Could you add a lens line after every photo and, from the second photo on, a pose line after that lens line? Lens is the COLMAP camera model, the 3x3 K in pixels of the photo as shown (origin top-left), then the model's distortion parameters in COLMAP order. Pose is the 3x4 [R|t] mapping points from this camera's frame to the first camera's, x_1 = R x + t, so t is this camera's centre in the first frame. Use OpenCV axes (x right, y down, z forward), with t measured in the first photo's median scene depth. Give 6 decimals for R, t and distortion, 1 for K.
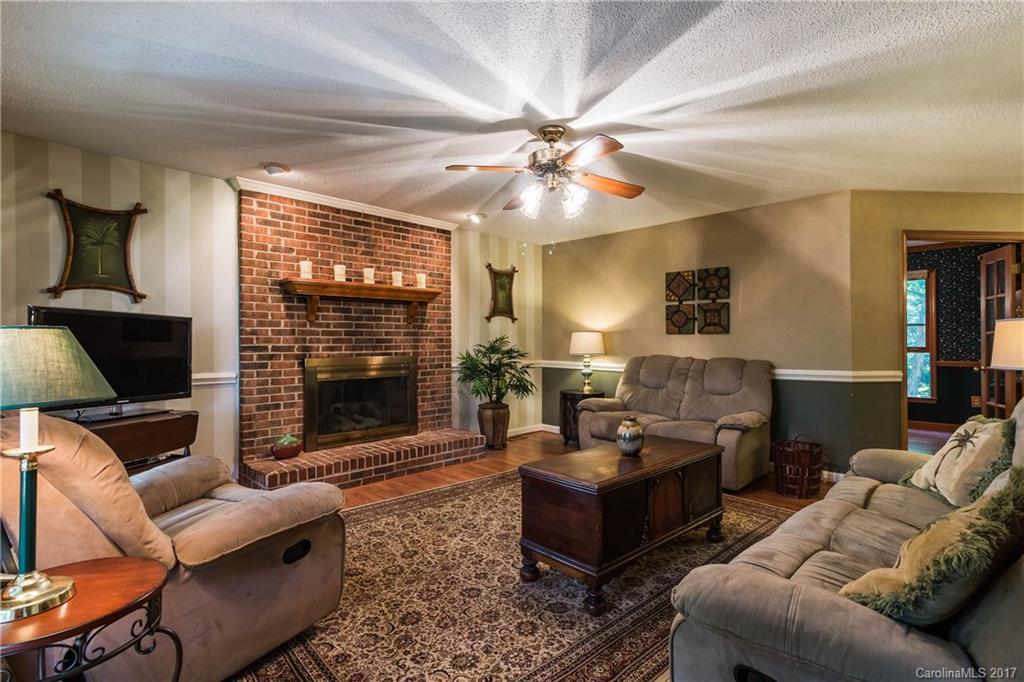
lens RADIAL K [[488.2, 0, 506.8], [0, 488.2, 339.9], [0, 0, 1]] dist [0.008904, 0.000597]
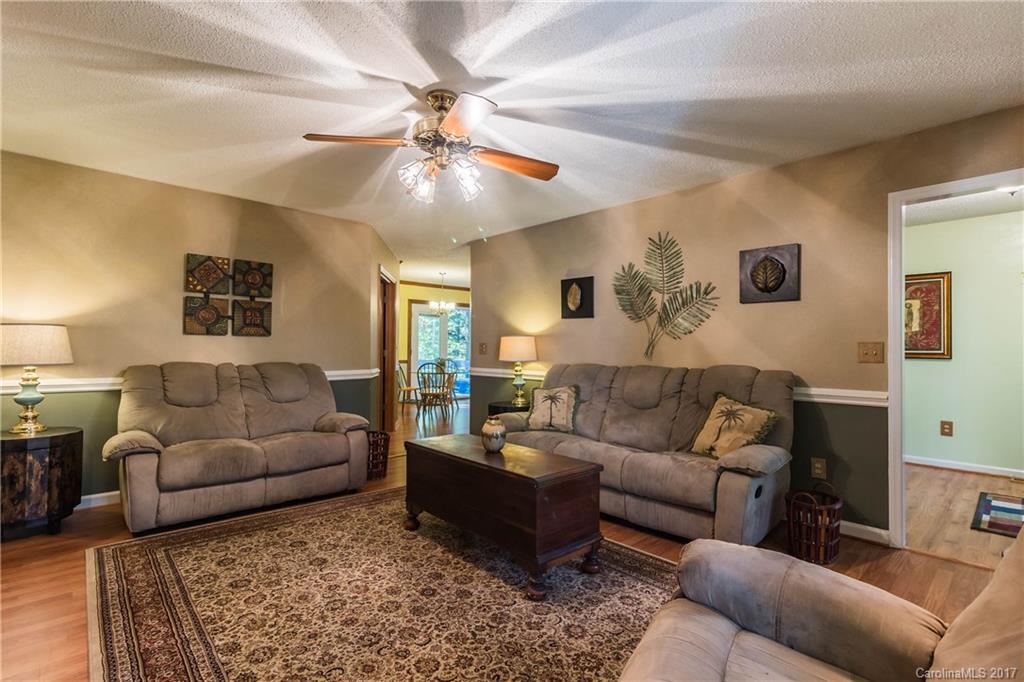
lens RADIAL K [[488.2, 0, 506.5], [0, 488.2, 343.9], [0, 0, 1]] dist [0.008904, 0.000597]
pose [[0.016137, 0.006050, 0.999851, -0.608601], [-0.012940, 0.999899, -0.005842, 0.001422], [-0.999786, -0.012844, 0.016213, 0.704271]]
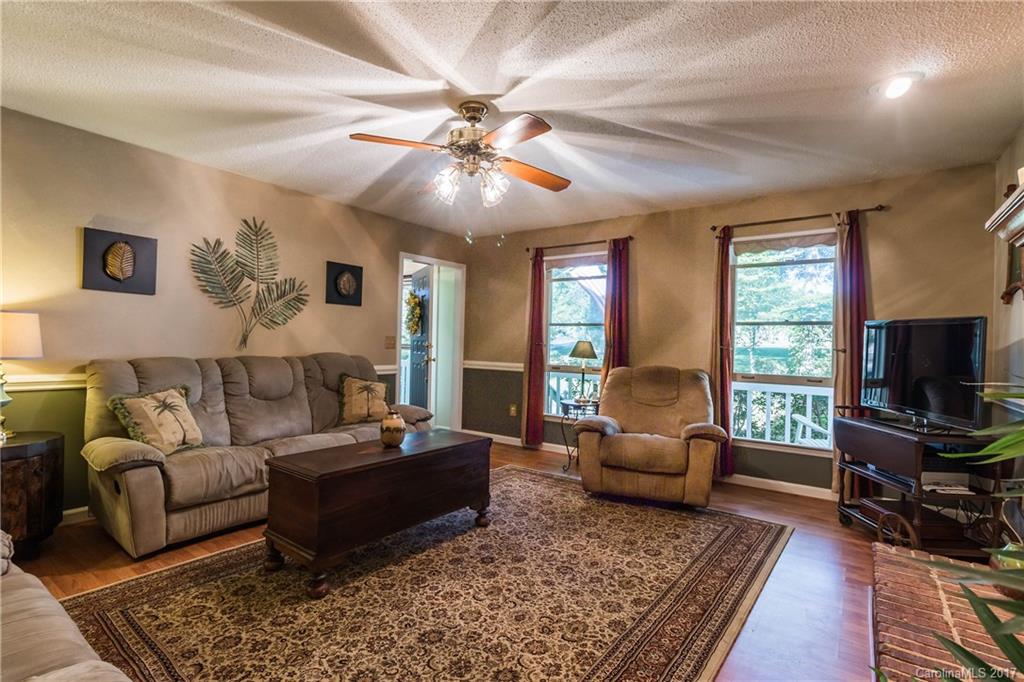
lens RADIAL K [[488.2, 0, 512.6], [0, 488.2, 342.4], [0, 0, 1]] dist [0.008904, 0.000597]
pose [[-0.984496, -0.019698, -0.174296, 0.136796], [-0.018522, 0.999793, -0.008372, 0.009046], [0.174425, -0.005014, -0.984658, 1.540041]]
